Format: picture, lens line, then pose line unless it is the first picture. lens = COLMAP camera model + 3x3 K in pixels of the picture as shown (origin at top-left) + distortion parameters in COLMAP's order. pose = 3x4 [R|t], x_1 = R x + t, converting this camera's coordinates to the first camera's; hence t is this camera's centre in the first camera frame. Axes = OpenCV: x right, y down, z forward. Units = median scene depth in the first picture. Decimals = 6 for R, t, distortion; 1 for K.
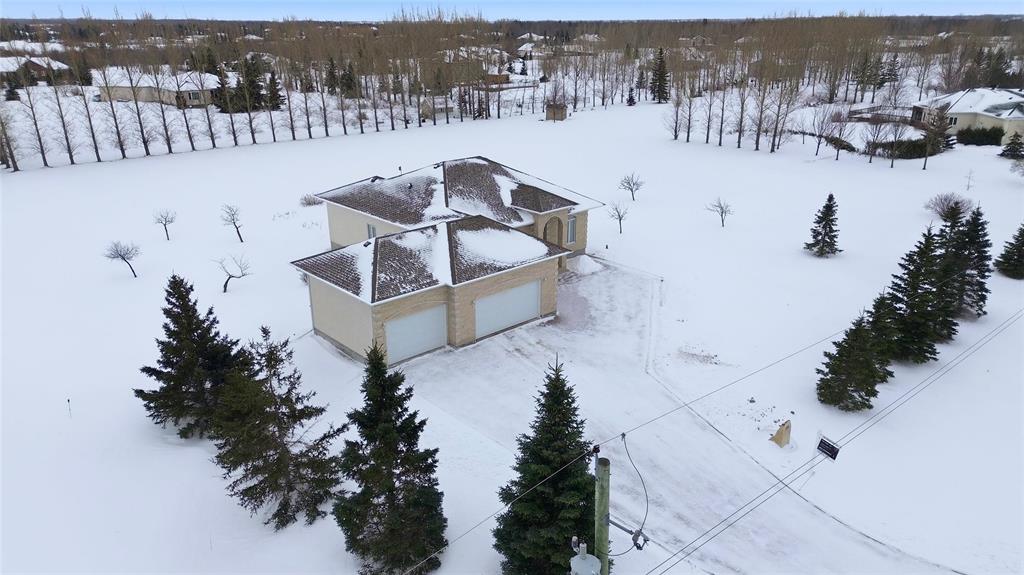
lens RADIAL K [[711.7, 0, 510.2], [0, 711.7, 286.5], [0, 0, 1]] dist [0.118781, -0.138422]
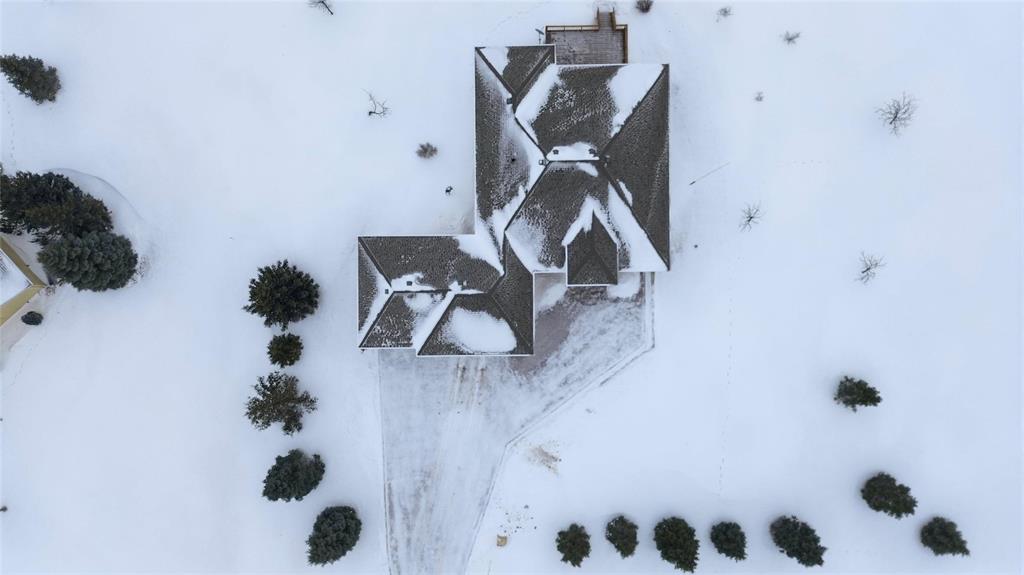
lens RADIAL K [[711.7, 0, 510.2], [0, 711.7, 286.5], [0, 0, 1]] dist [0.118781, -0.138422]
pose [[0.746846, 0.664211, -0.032327, 0.014018], [-0.206043, 0.277349, 0.938416, -1.218610], [0.632272, -0.694191, 0.343993, 0.591134]]
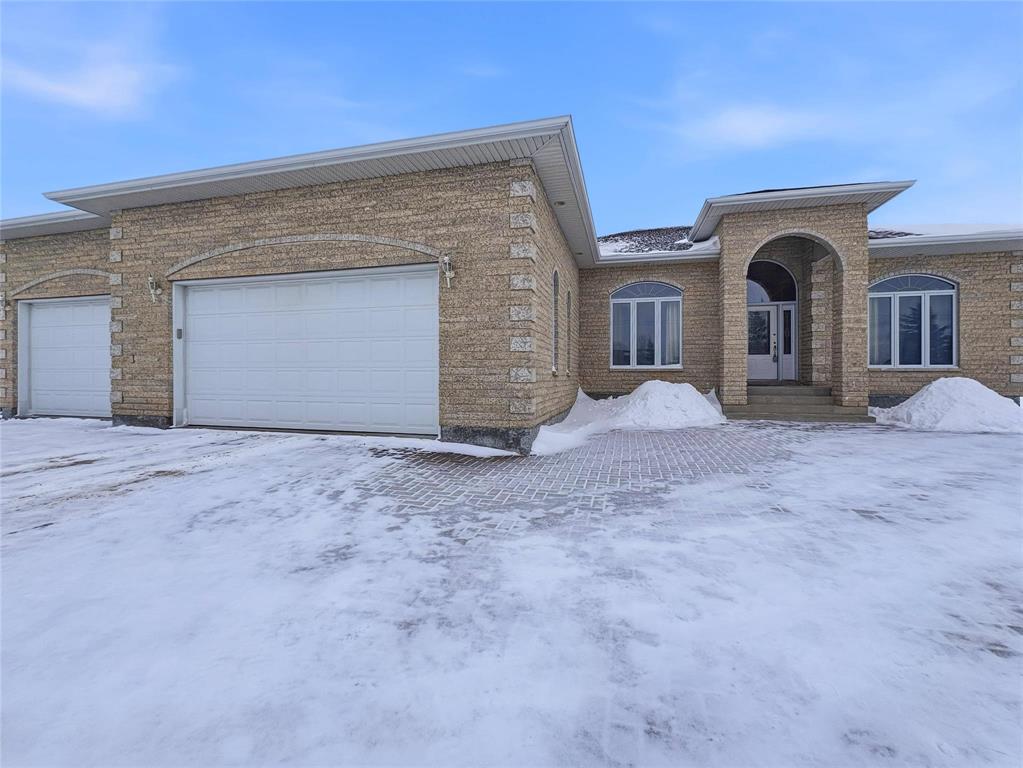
lens RADIAL K [[423.3, 0, 514.0], [0, 423.3, 375.6], [0, 0, 1]] dist [-0.002359, -0.000263]
pose [[0.550098, 0.006514, -0.835075, 0.170806], [-0.294878, 0.937071, -0.186938, 0.042979], [0.781306, 0.349079, 0.517401, 0.909690]]
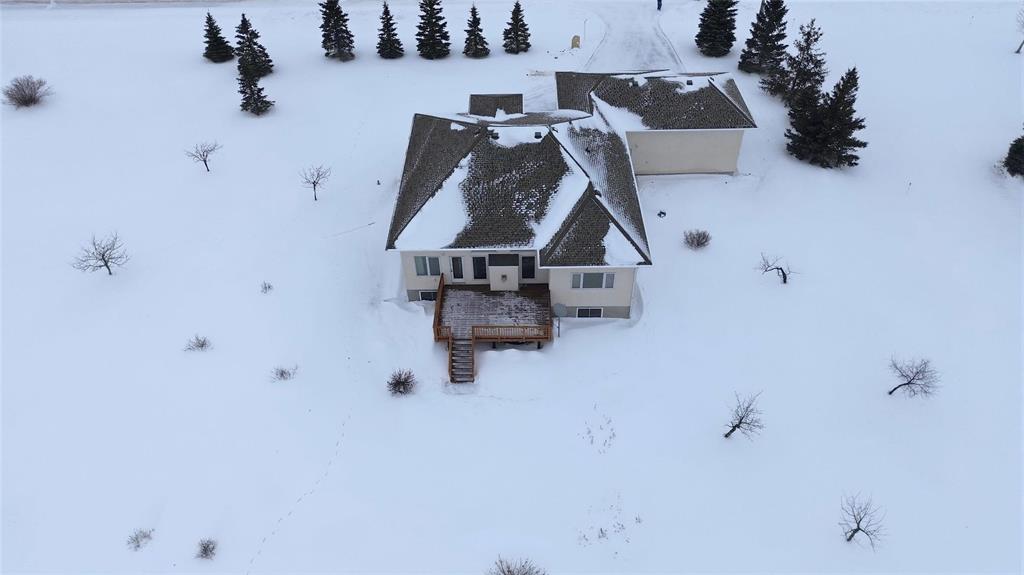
lens RADIAL K [[711.7, 0, 510.2], [0, 711.7, 286.5], [0, 0, 1]] dist [0.118781, -0.138422]
pose [[-0.736983, -0.438094, 0.514713, -0.677142], [0.251570, 0.529010, 0.810470, -0.895825], [-0.627350, 0.726789, -0.279660, 1.635249]]
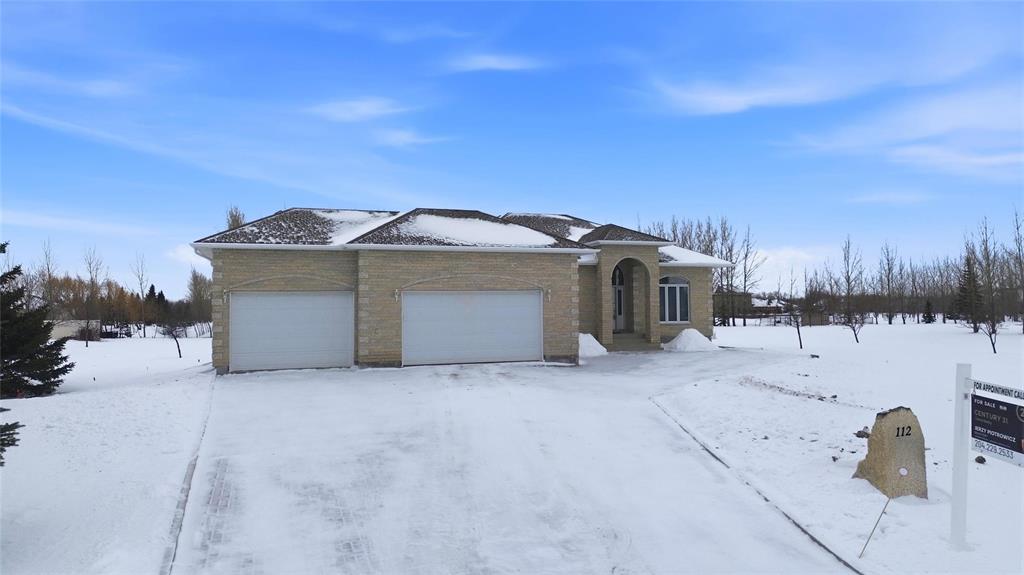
lens RADIAL K [[711.7, 0, 510.2], [0, 711.7, 286.5], [0, 0, 1]] dist [0.118781, -0.138422]
pose [[0.915553, -0.017530, -0.401816, 0.249876], [-0.133886, 0.928787, -0.345585, 0.190468], [0.379260, 0.370199, 0.848006, 0.447203]]
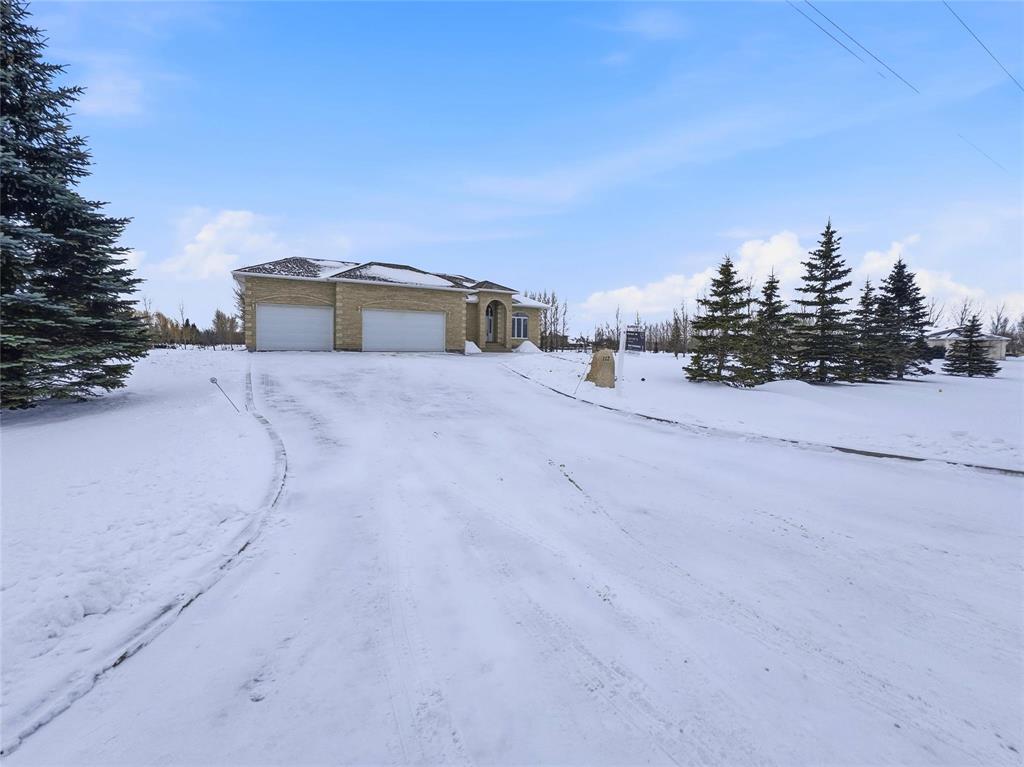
lens RADIAL K [[431.7, 0, 511.8], [0, 431.7, 362.1], [0, 0, 1]] dist [-0.003788, -0.000268]
pose [[0.975133, 0.027177, -0.219948, 0.272689], [-0.094788, 0.948242, -0.303072, 0.236924], [0.200327, 0.316384, 0.927238, 0.416147]]
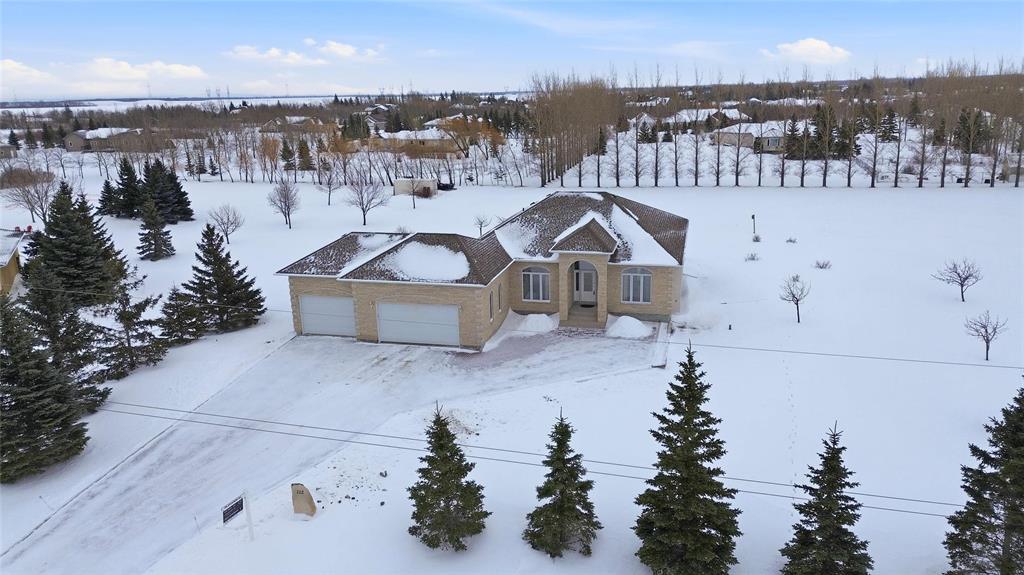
lens RADIAL K [[711.7, 0, 510.2], [0, 711.7, 286.5], [0, 0, 1]] dist [0.118781, -0.138422]
pose [[0.548973, 0.209086, -0.809266, 0.816279], [-0.266459, 0.961469, 0.067655, -0.114301], [0.792230, 0.178495, 0.583533, 0.463047]]
